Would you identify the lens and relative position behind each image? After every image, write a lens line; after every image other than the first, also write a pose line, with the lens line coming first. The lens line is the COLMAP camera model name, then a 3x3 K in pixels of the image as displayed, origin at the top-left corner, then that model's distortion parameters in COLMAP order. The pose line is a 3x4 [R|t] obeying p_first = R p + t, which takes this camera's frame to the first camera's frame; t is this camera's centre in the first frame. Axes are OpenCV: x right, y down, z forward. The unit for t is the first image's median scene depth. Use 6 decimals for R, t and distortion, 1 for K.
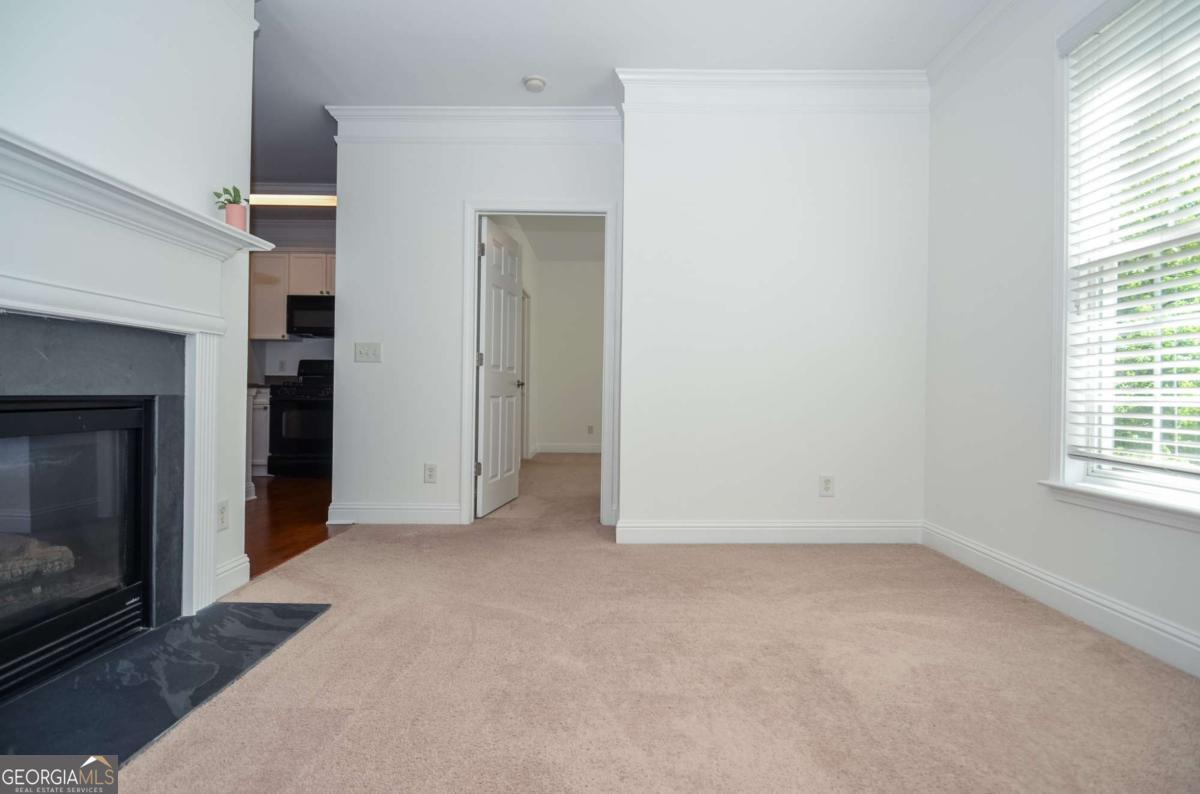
lens RADIAL K [[631.3, 0, 601.7], [0, 631.3, 390.9], [0, 0, 1]] dist [0.024503, -0.032823]
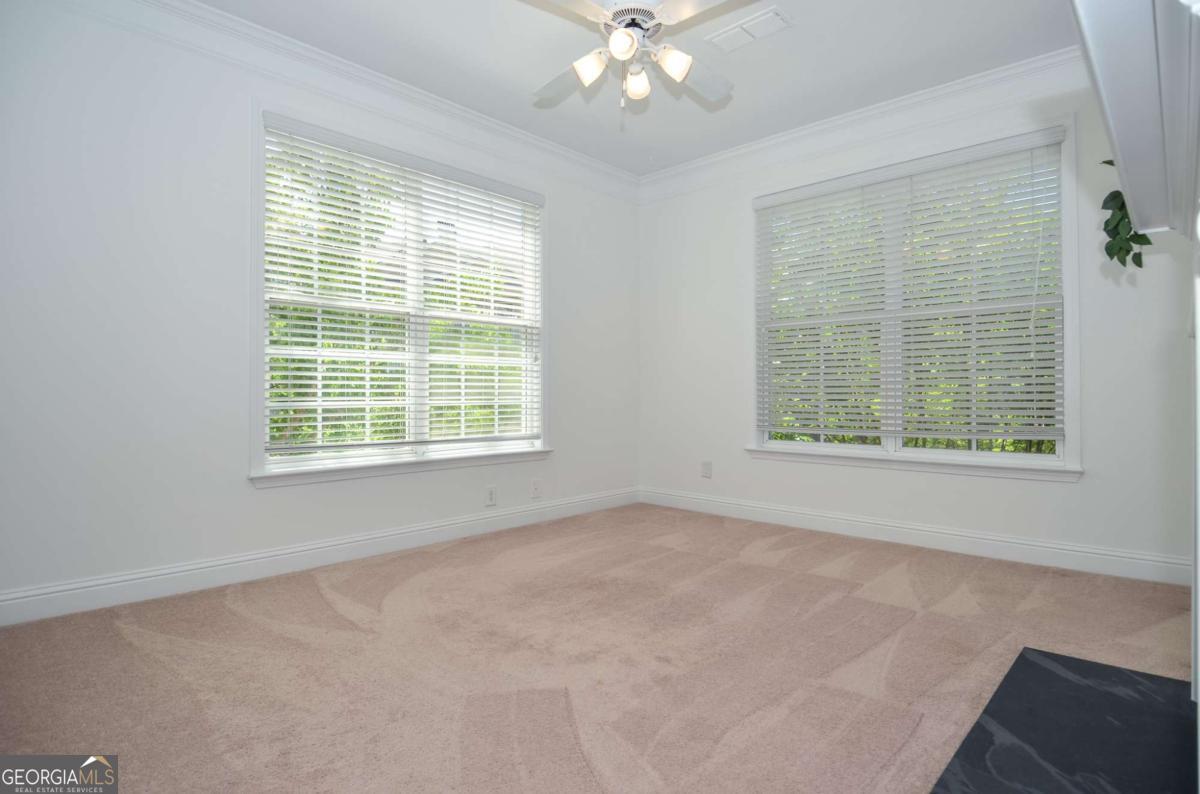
lens RADIAL K [[631.3, 0, 601.7], [0, 631.3, 390.9], [0, 0, 1]] dist [0.024503, -0.032823]
pose [[-0.741528, -0.003054, 0.670915, -0.728728], [-0.004312, 0.999991, -0.000213, -0.022829], [-0.670908, -0.003051, -0.741534, 1.795354]]
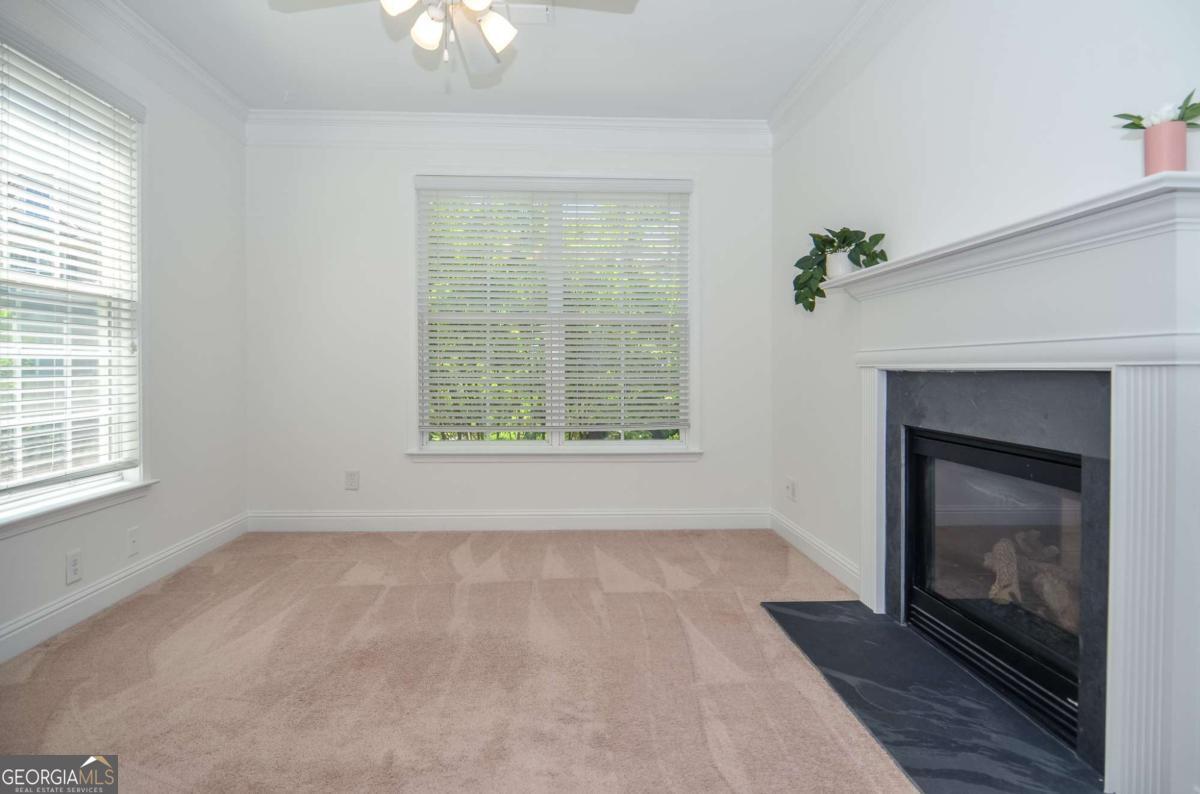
lens RADIAL K [[656.4, 0, 594.5], [0, 656.4, 377.6], [0, 0, 1]] dist [0.052198, -0.064570]
pose [[-0.997641, -0.010321, -0.067867, -0.064999], [-0.011460, 0.999800, 0.016410, -0.101942], [0.067684, 0.017149, -0.997559, 1.923237]]
